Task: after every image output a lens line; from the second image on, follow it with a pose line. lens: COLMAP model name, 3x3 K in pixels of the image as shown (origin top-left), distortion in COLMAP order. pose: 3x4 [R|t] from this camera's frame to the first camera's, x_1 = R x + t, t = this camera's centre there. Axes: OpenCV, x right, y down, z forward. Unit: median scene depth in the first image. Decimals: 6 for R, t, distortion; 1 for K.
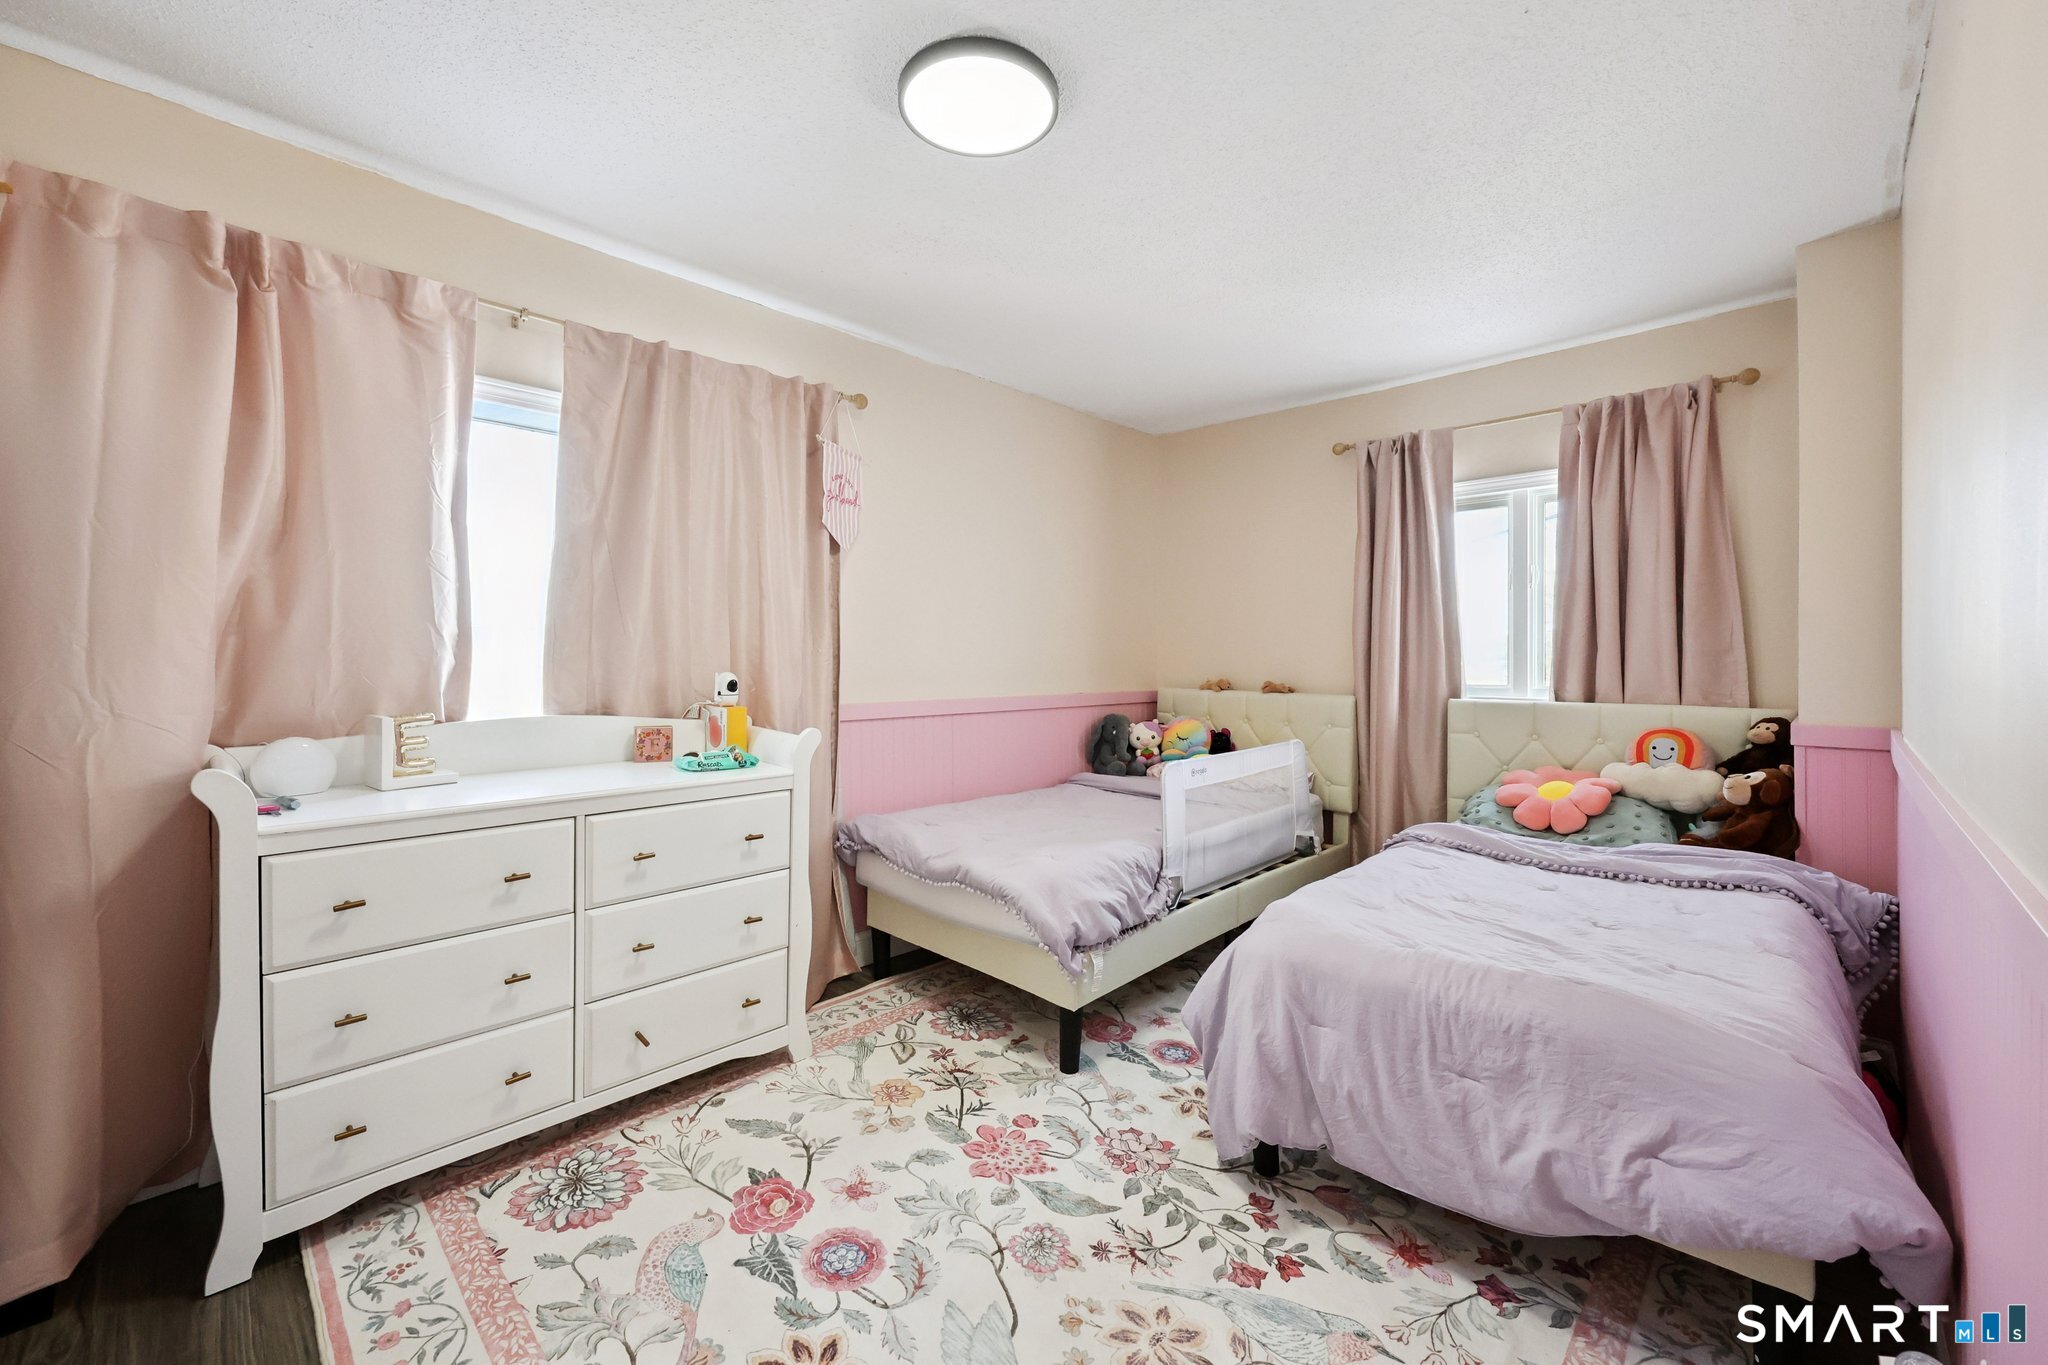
lens RADIAL K [[828.6, 0, 1032.1], [0, 828.6, 656.1], [0, 0, 1]] dist [0.000171, 0.001157]
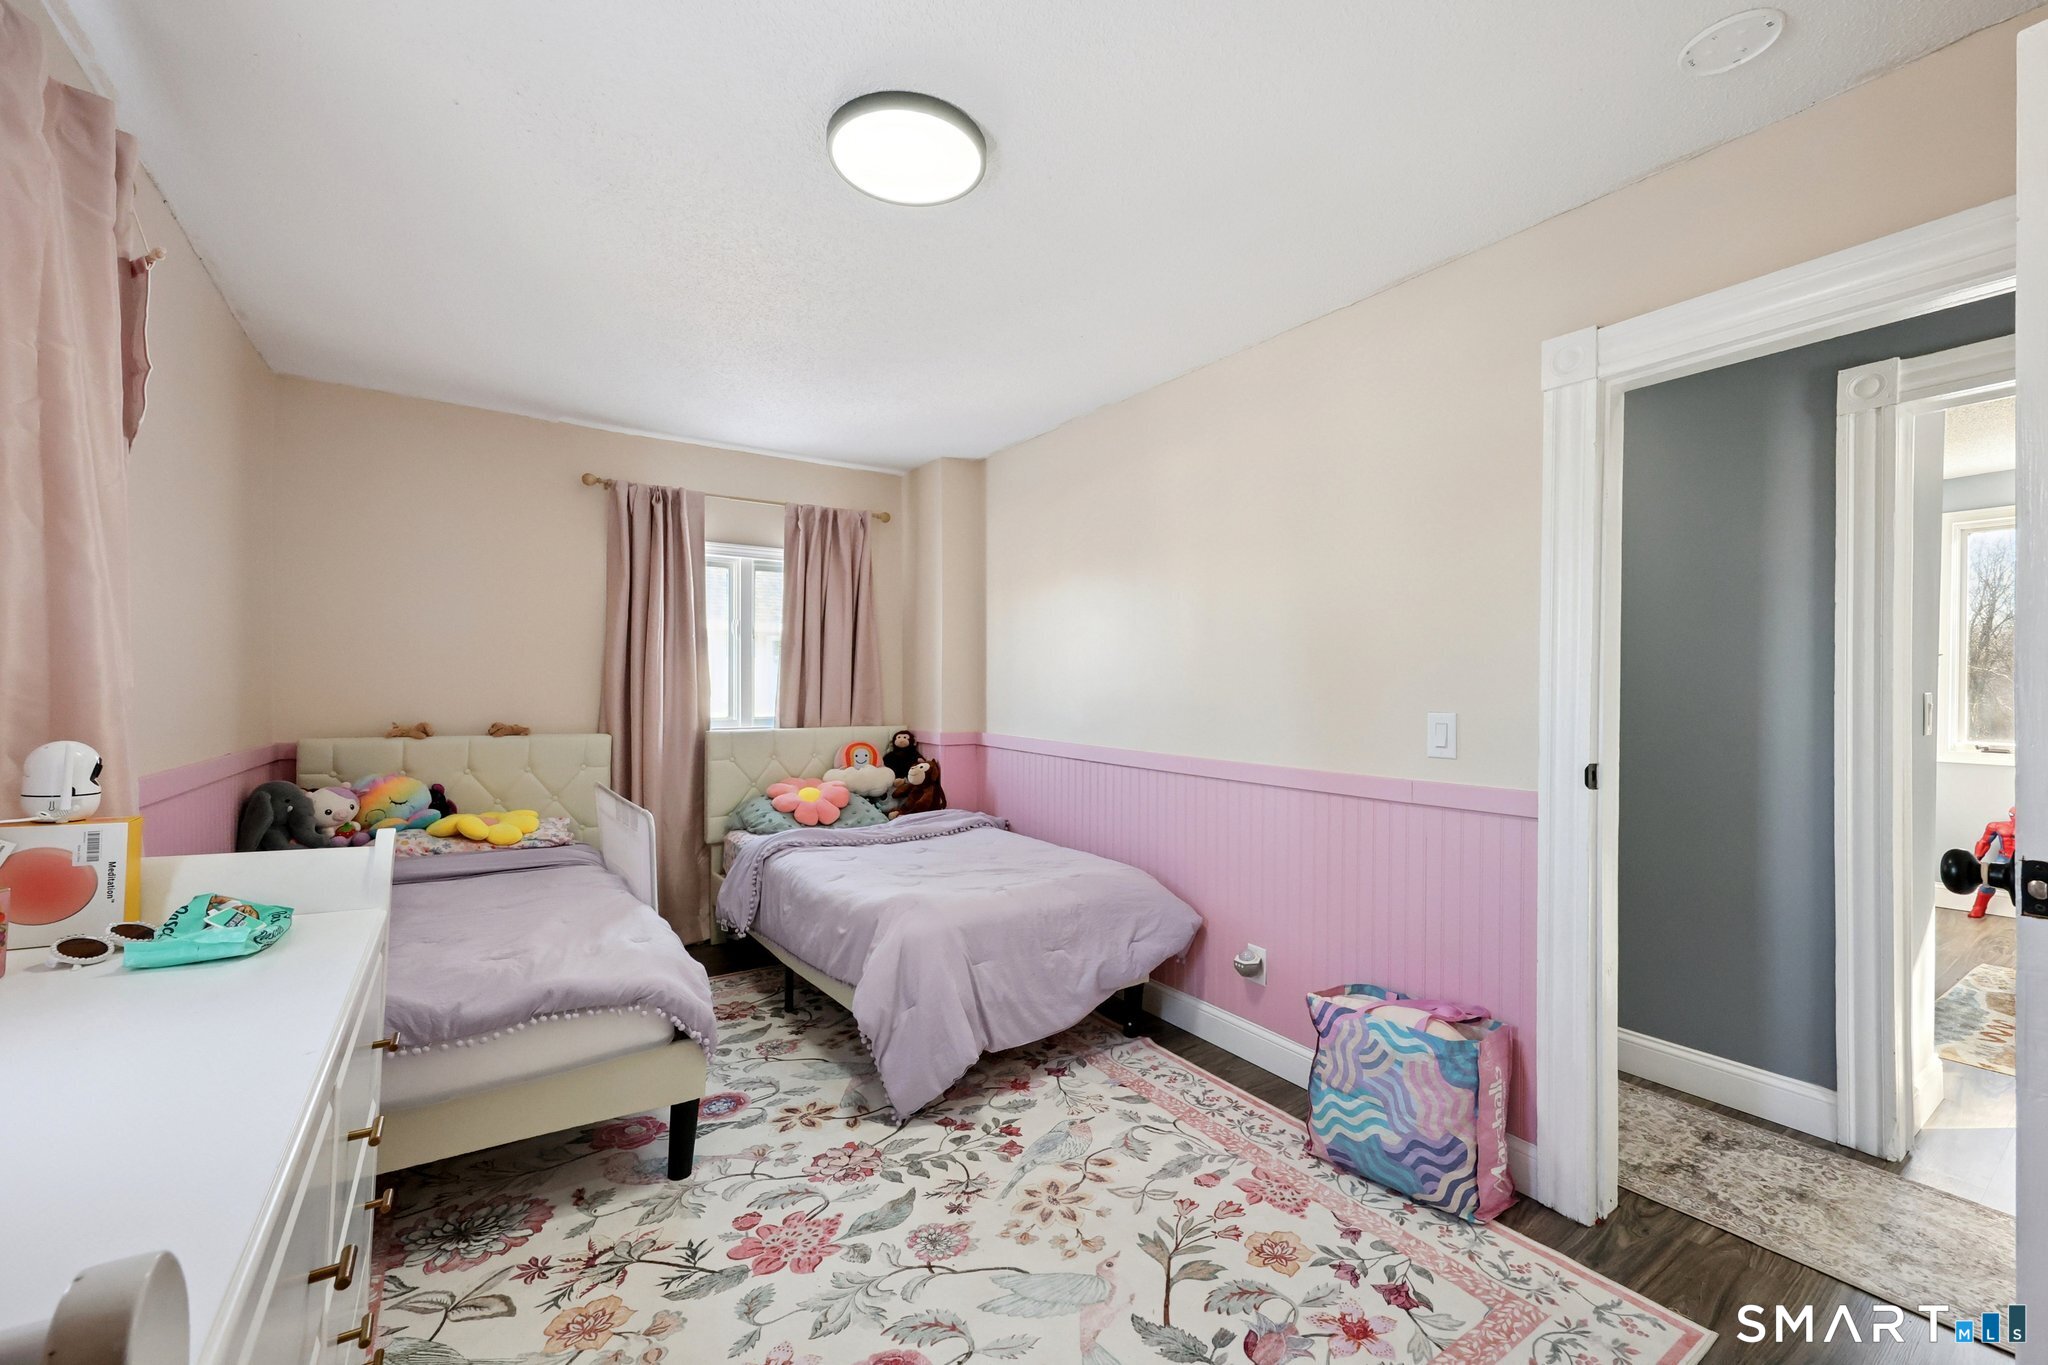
lens RADIAL K [[828.6, 0, 1028.3], [0, 828.6, 682.5], [0, 0, 1]] dist [0.000171, 0.001157]
pose [[0.211619, 0.007610, 0.977323, -0.777236], [-0.002193, 0.999971, -0.007312, -0.011418], [-0.977350, -0.000596, 0.211629, 0.488745]]
